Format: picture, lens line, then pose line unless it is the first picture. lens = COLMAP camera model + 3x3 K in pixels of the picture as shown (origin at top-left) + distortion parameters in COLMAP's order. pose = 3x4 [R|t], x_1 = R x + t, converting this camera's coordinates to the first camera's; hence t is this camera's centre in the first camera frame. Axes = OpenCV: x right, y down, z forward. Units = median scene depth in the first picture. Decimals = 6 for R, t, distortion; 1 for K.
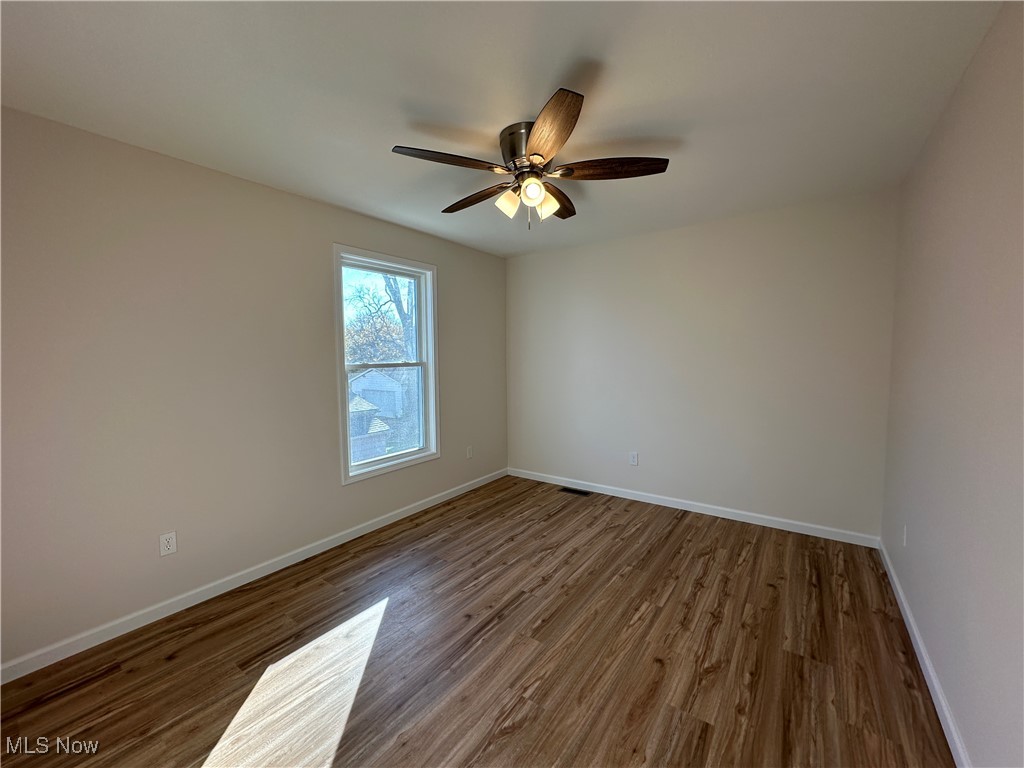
lens RADIAL K [[406.4, 0, 511.6], [0, 406.4, 384.9], [0, 0, 1]] dist [-0.000984, -0.000165]
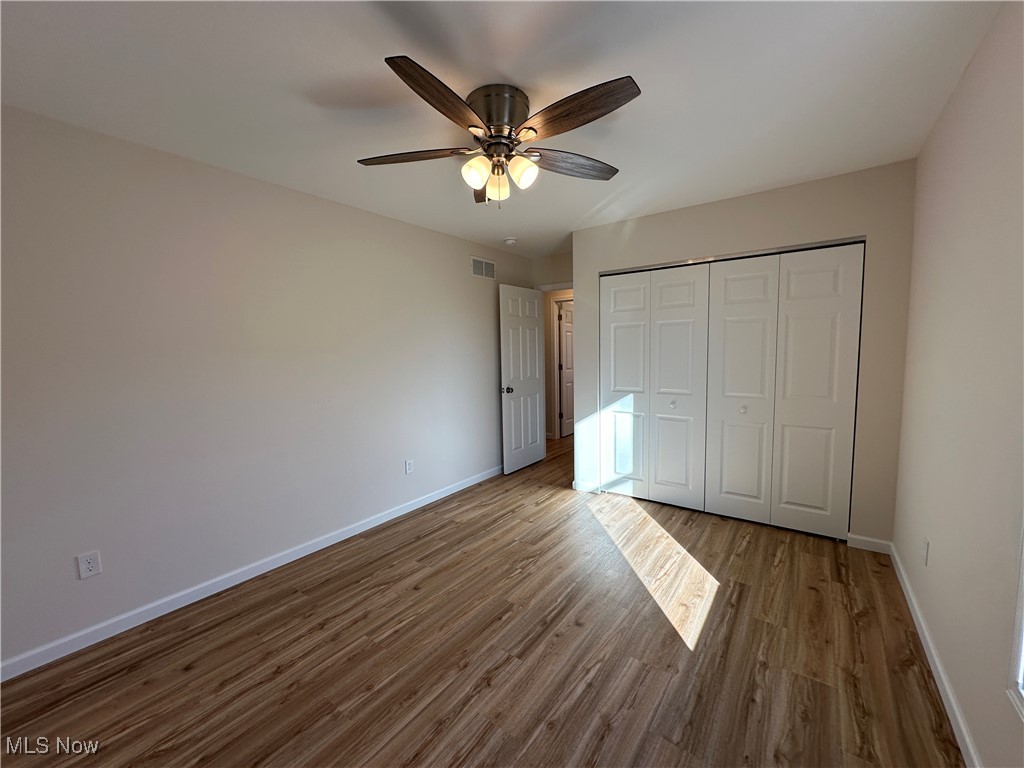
lens RADIAL K [[406.4, 0, 511.6], [0, 406.4, 384.9], [0, 0, 1]] dist [-0.000984, -0.000165]
pose [[-0.999307, 0.034803, 0.013197, 0.016020], [0.036501, 0.985722, 0.164375, -0.129780], [-0.007288, 0.164743, -0.986310, 1.747088]]
